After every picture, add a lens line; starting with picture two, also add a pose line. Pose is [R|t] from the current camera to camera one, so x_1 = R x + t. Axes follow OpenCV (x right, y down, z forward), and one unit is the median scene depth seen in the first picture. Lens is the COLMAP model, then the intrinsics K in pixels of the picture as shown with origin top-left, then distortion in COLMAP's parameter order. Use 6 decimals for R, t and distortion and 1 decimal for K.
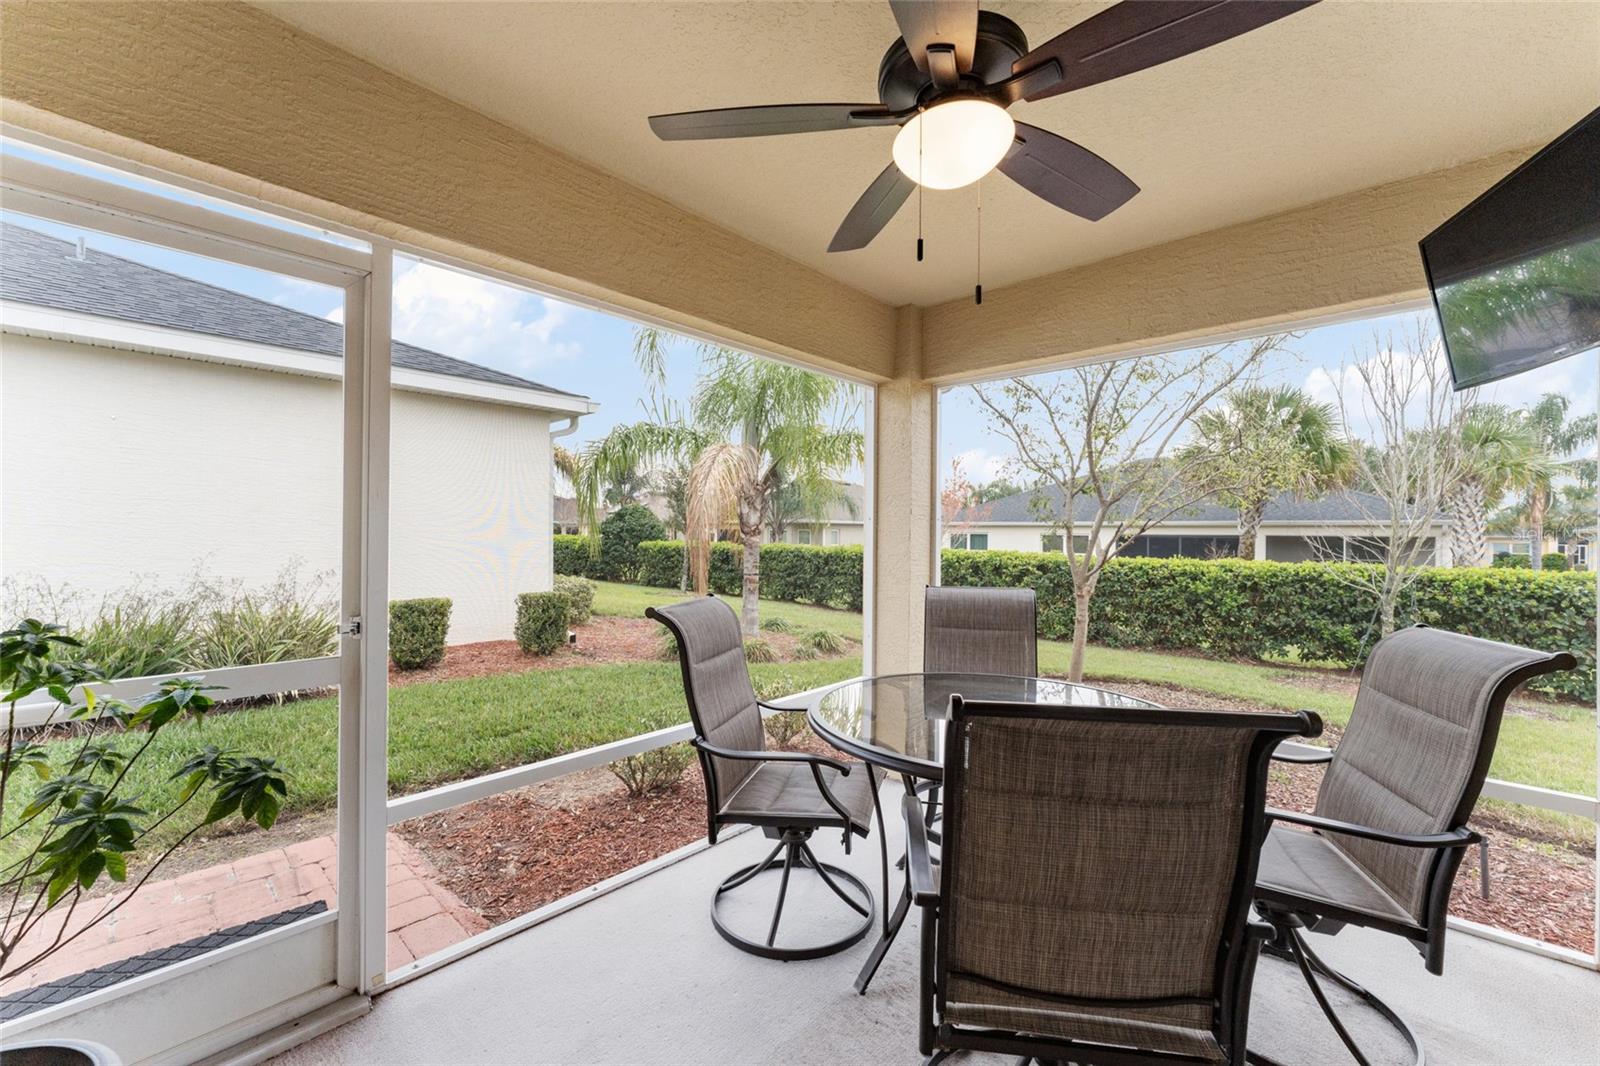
lens RADIAL K [[633.7, 0, 794.1], [0, 633.7, 530.1], [0, 0, 1]] dist [-0.000370, 0.000228]
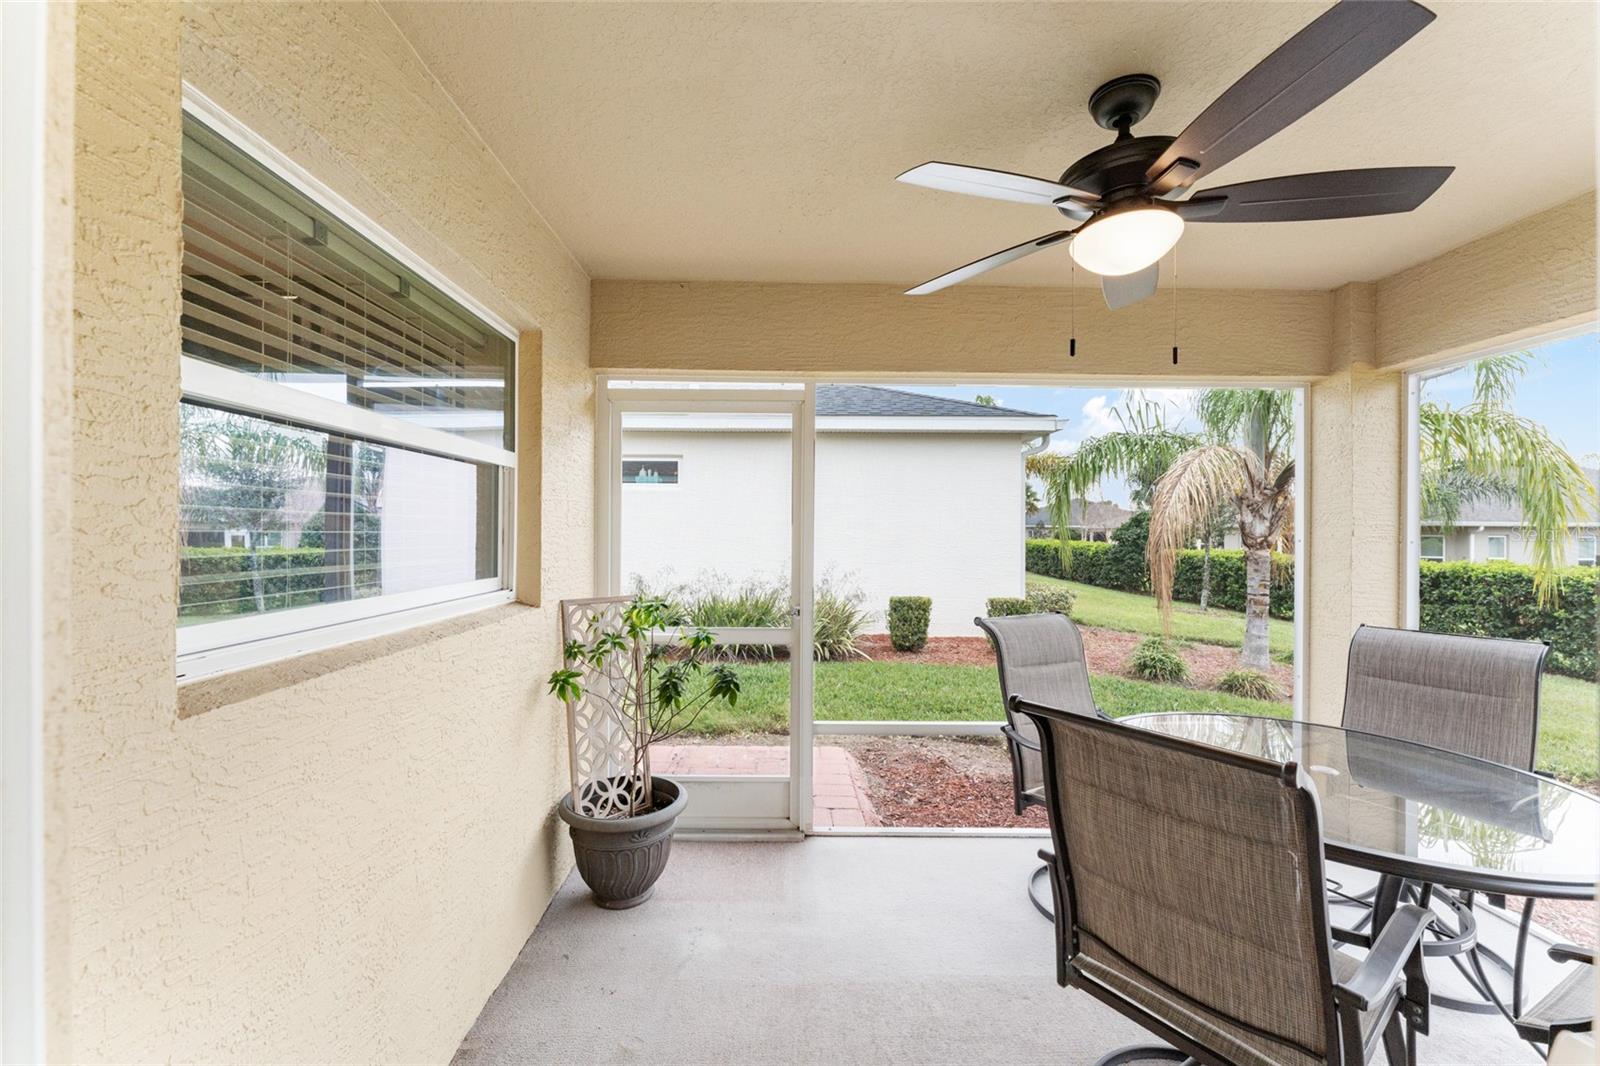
lens RADIAL K [[641.6, 0, 796.3], [0, 641.6, 530.6], [0, 0, 1]] dist [-0.000297, 0.000117]
pose [[0.698198, -0.003740, -0.715895, 0.273078], [0.000657, 0.999989, -0.004583, -0.028840], [0.715904, 0.002729, 0.698193, -0.102027]]
